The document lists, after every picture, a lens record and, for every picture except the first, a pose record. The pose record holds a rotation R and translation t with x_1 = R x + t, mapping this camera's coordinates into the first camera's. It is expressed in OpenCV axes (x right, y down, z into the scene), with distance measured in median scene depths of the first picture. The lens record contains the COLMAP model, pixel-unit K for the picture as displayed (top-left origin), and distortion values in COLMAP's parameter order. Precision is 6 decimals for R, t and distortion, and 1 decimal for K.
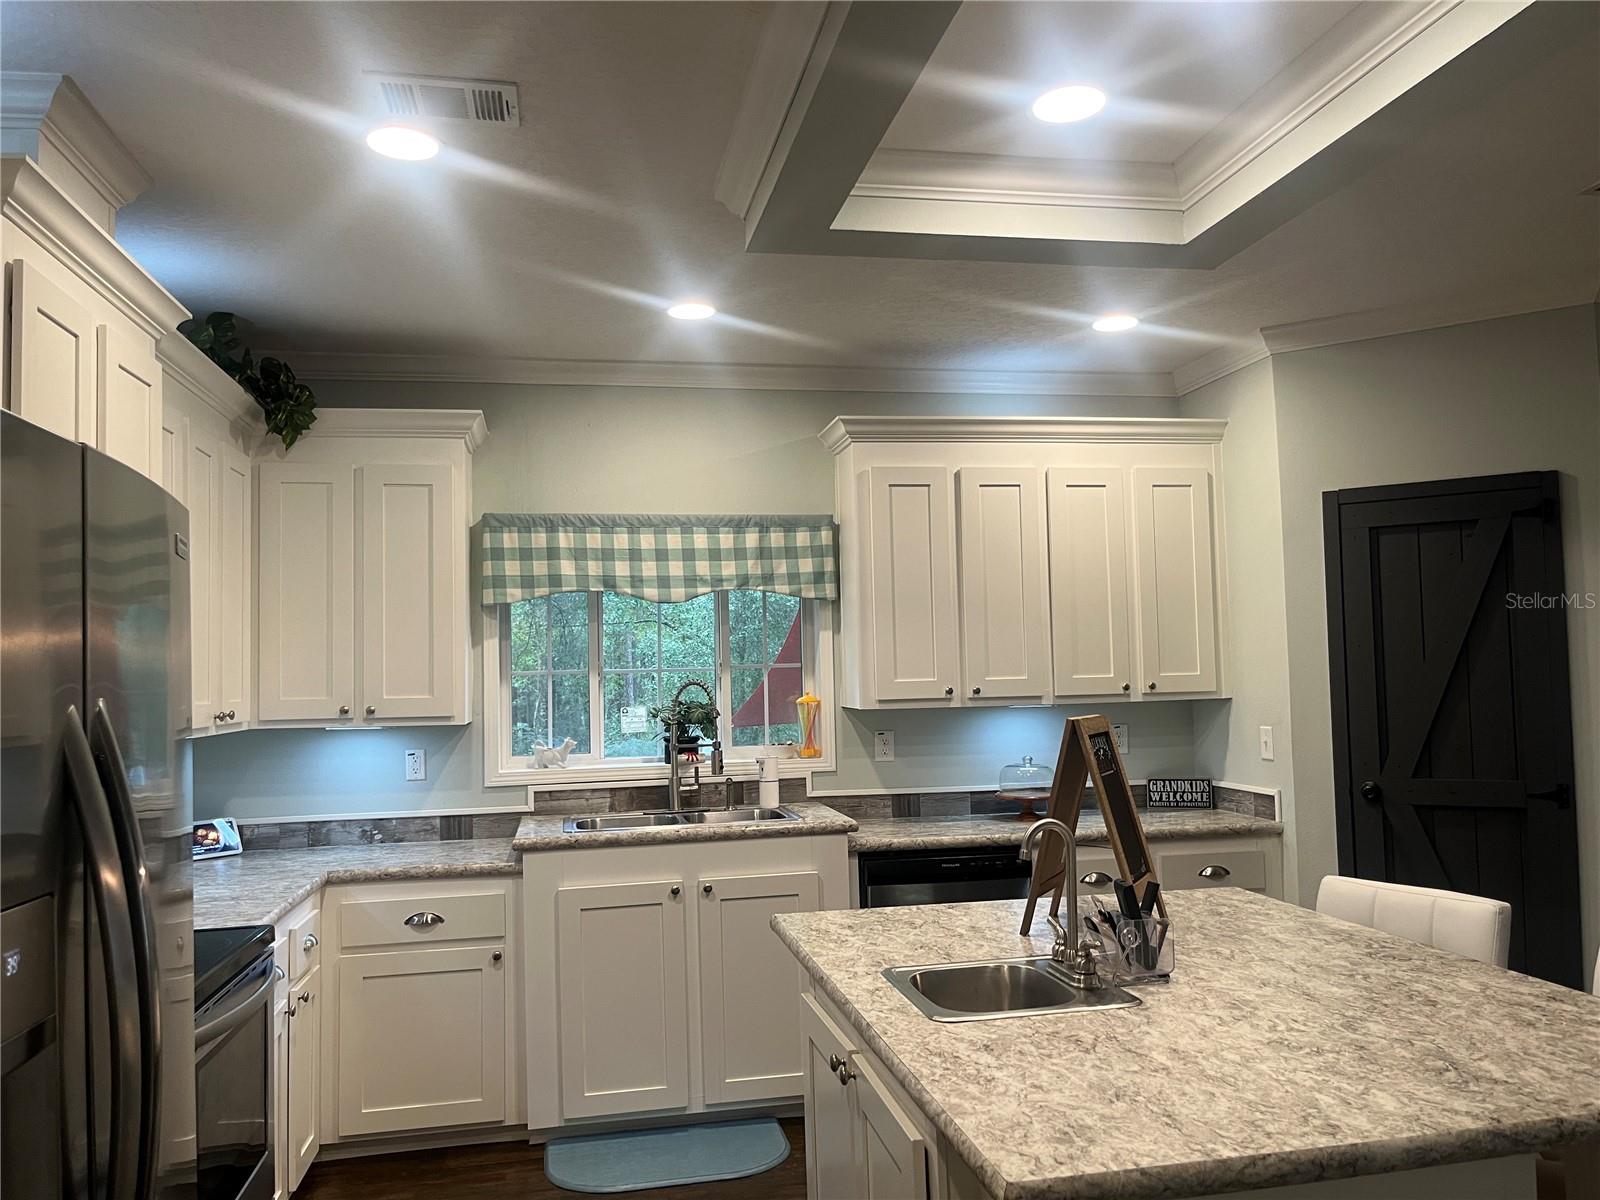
lens RADIAL K [[1227.7, 0, 799.4], [0, 1227.7, 609.2], [0, 0, 1]] dist [0.073749, -0.101398]
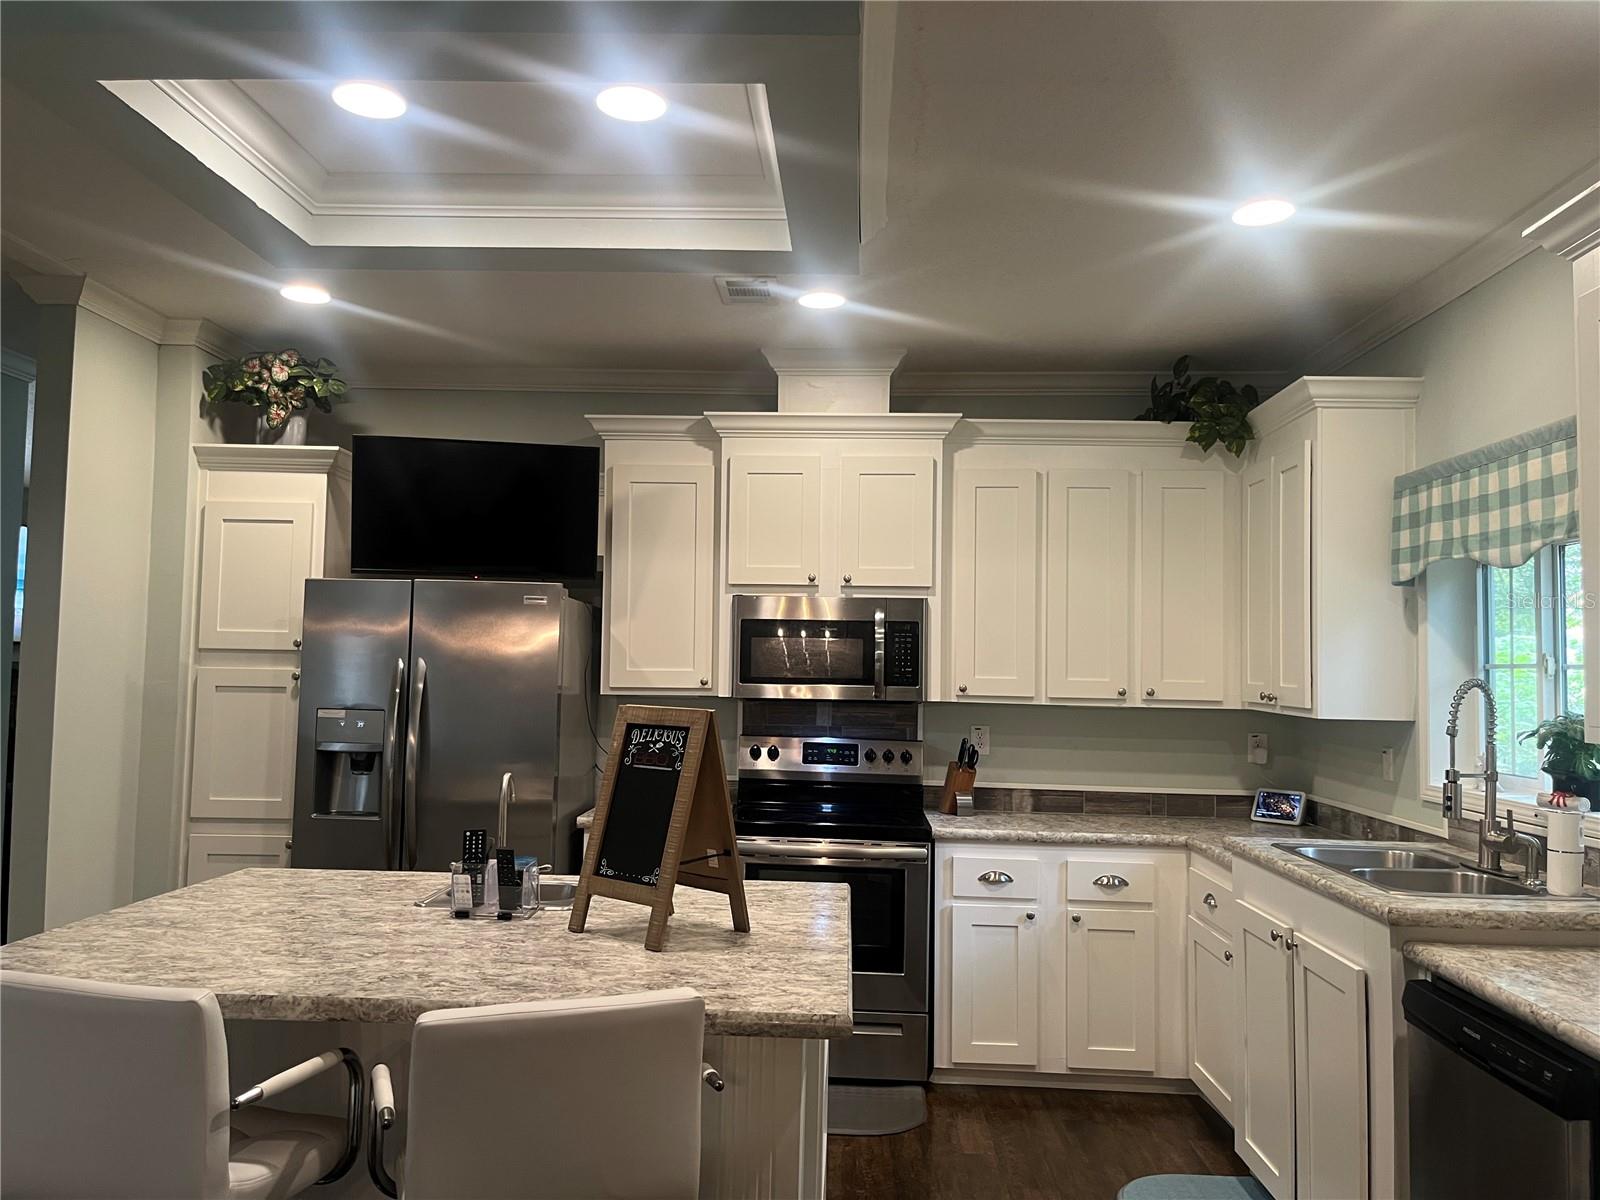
lens RADIAL K [[1200.1, 0, 794.9], [0, 1200.1, 602.7], [0, 0, 1]] dist [0.061177, -0.088999]
pose [[-0.250686, -0.032990, -0.967506, 0.641708], [0.040661, 0.998178, -0.044571, 0.028027], [0.967214, -0.050513, -0.248888, 0.783312]]
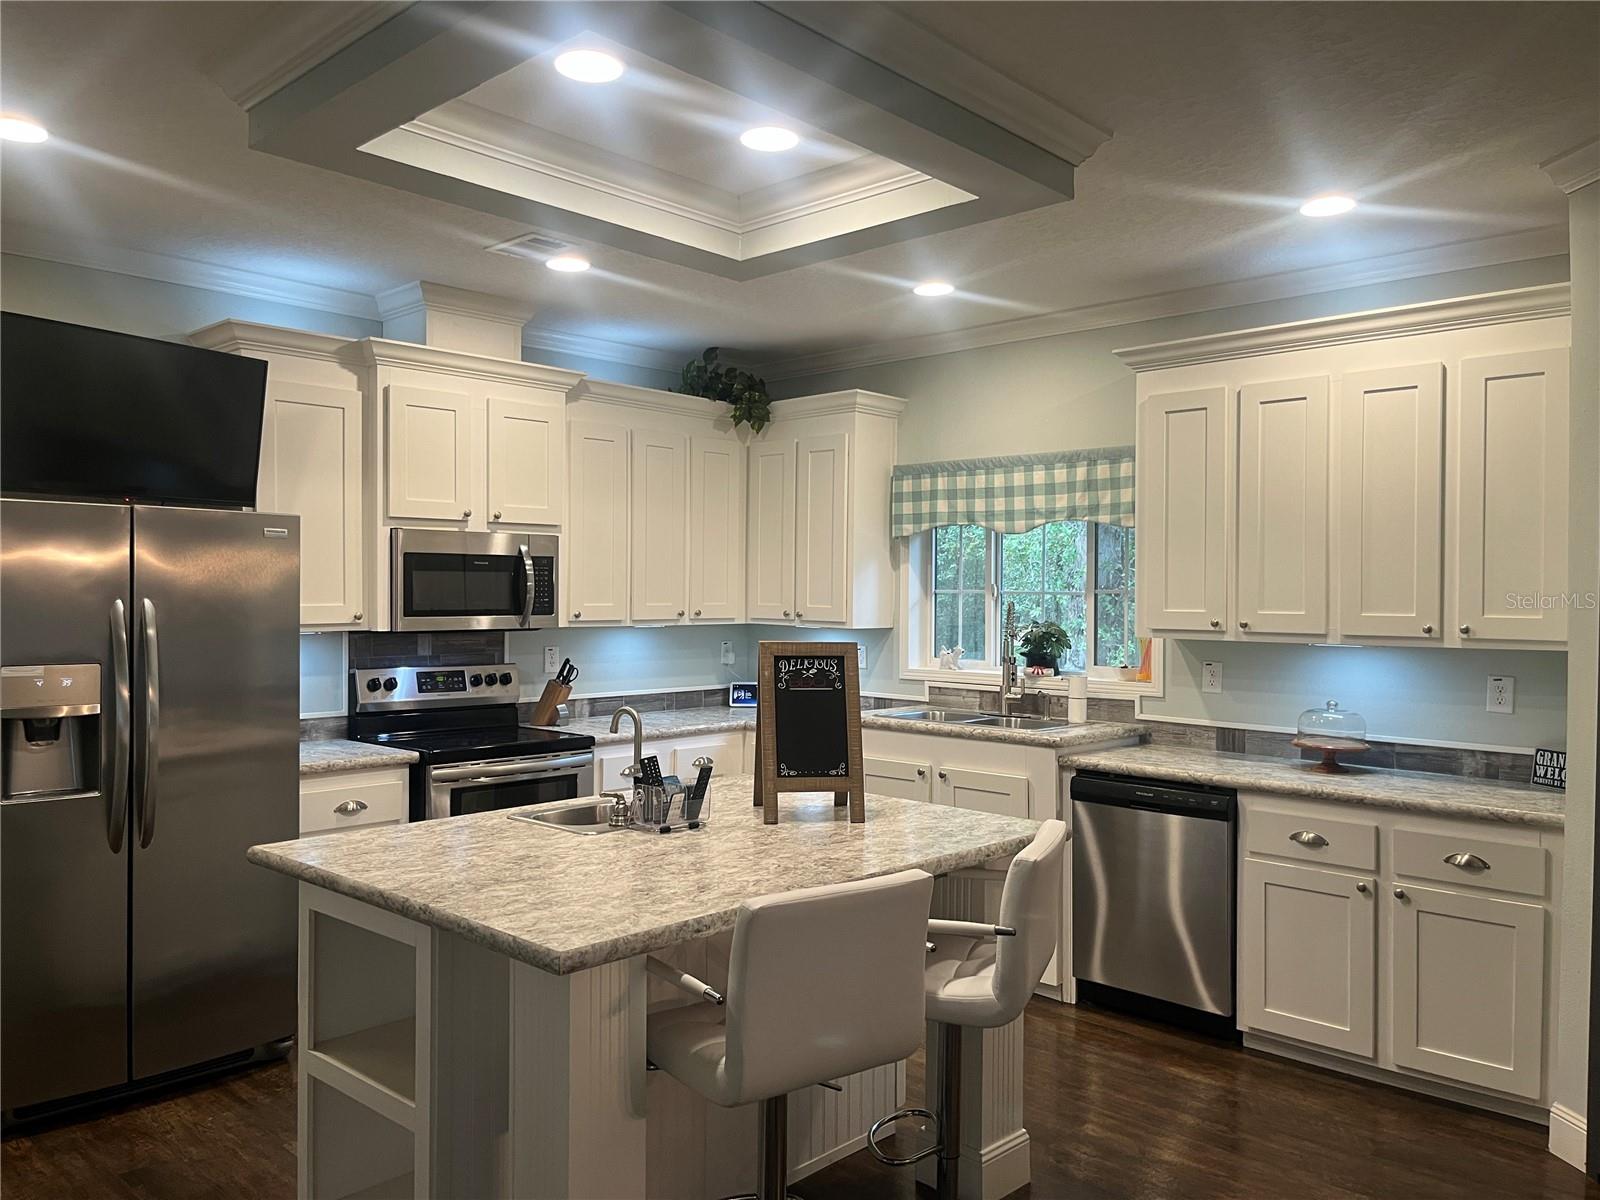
lens RADIAL K [[1200.1, 0, 794.9], [0, 1200.1, 602.7], [0, 0, 1]] dist [0.061177, -0.088999]
pose [[0.575707, 0.037156, -0.816811, 0.689064], [0.025930, 0.997635, 0.063658, -0.017633], [0.817245, -0.057828, 0.573382, 0.192498]]
